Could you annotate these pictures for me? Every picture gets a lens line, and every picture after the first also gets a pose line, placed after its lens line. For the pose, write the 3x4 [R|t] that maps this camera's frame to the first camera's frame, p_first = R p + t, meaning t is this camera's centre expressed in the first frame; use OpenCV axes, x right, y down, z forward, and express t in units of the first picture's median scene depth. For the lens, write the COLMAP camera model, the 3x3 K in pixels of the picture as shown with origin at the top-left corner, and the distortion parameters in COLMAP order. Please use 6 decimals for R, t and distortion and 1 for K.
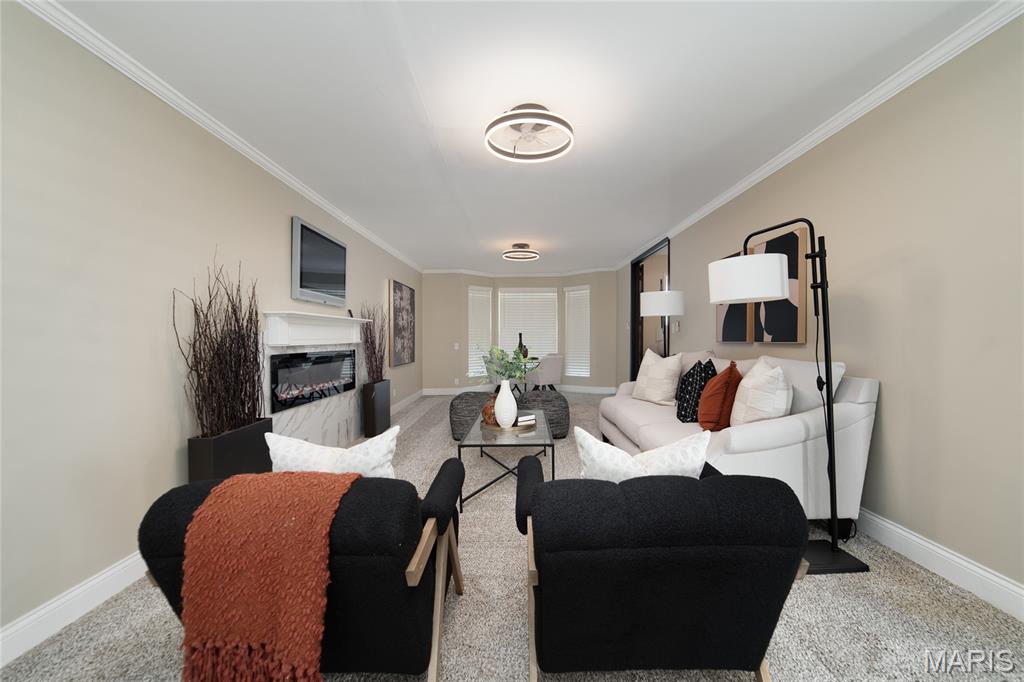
lens RADIAL K [[400.2, 0, 517.9], [0, 400.2, 339.0], [0, 0, 1]] dist [-0.000795, 0.000012]
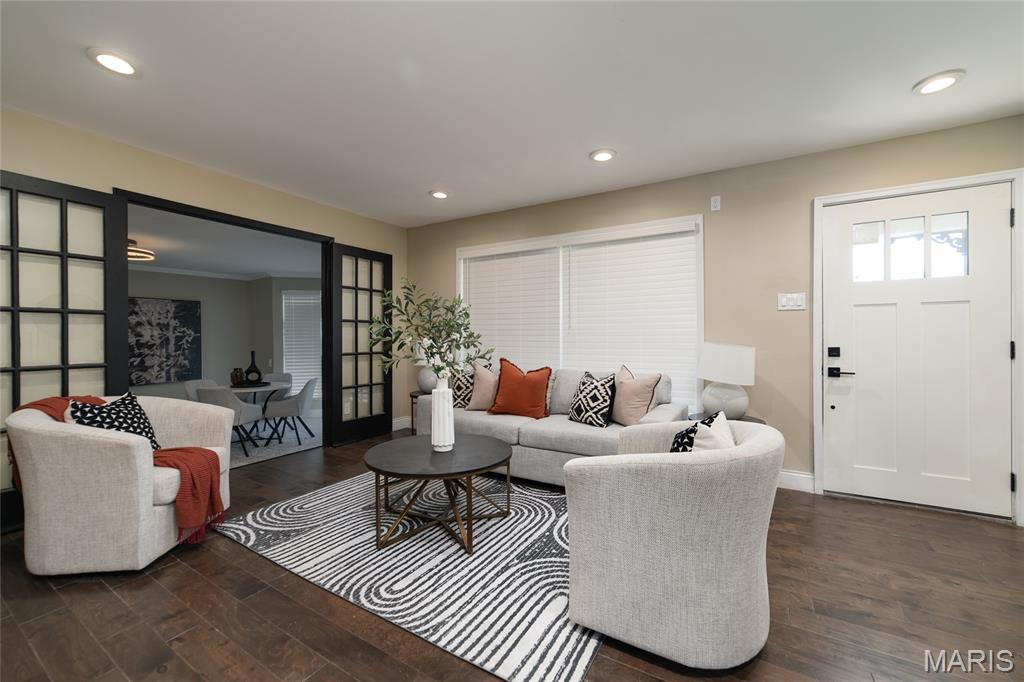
lens RADIAL K [[403.9, 0, 518.6], [0, 403.9, 341.6], [0, 0, 1]] dist [-0.007491, -0.000068]
pose [[0.848050, 0.005137, -0.529892, 1.168032], [0.001519, 0.999925, 0.012125, -0.056759], [0.529915, -0.011087, 0.847979, 0.853588]]
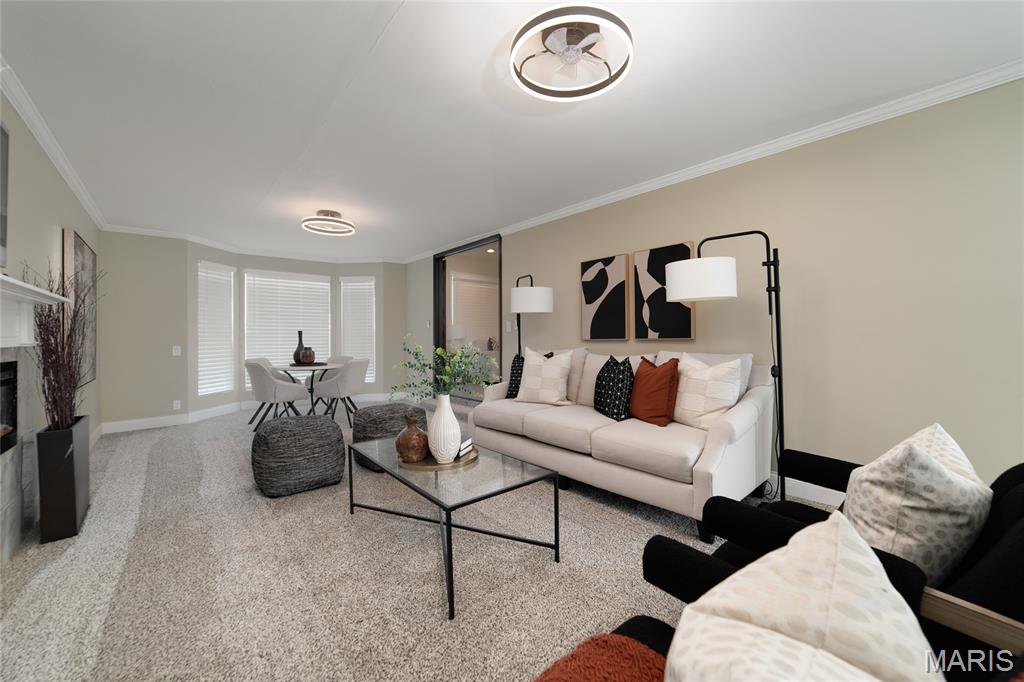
lens RADIAL K [[397.1, 0, 510.4], [0, 397.1, 334.5], [0, 0, 1]] dist [-0.001279, 0.000125]
pose [[0.761251, 0.002937, 0.648451, -0.244322], [0.006269, 0.999910, -0.011888, 0.003792], [-0.648427, 0.013115, 0.761164, 0.246441]]
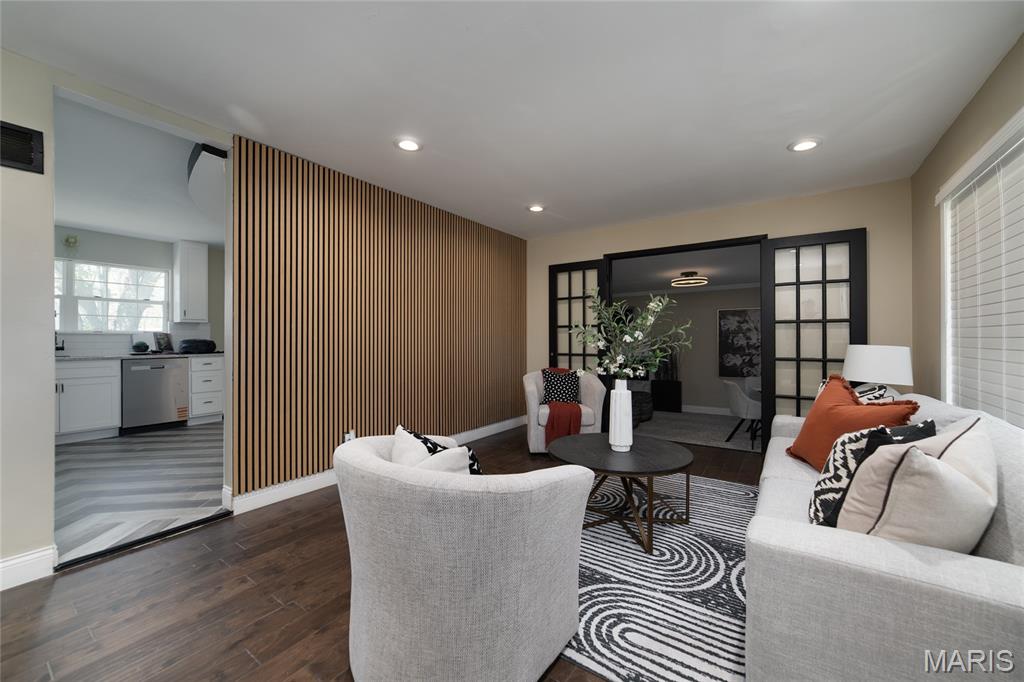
lens RADIAL K [[400.2, 0, 517.9], [0, 400.2, 339.0], [0, 0, 1]] dist [-0.000795, 0.000012]
pose [[-0.578213, -0.003506, -0.815878, 1.311698], [-0.001579, 0.999994, -0.003178, -0.055168], [0.815884, -0.000550, -0.578215, 1.407120]]
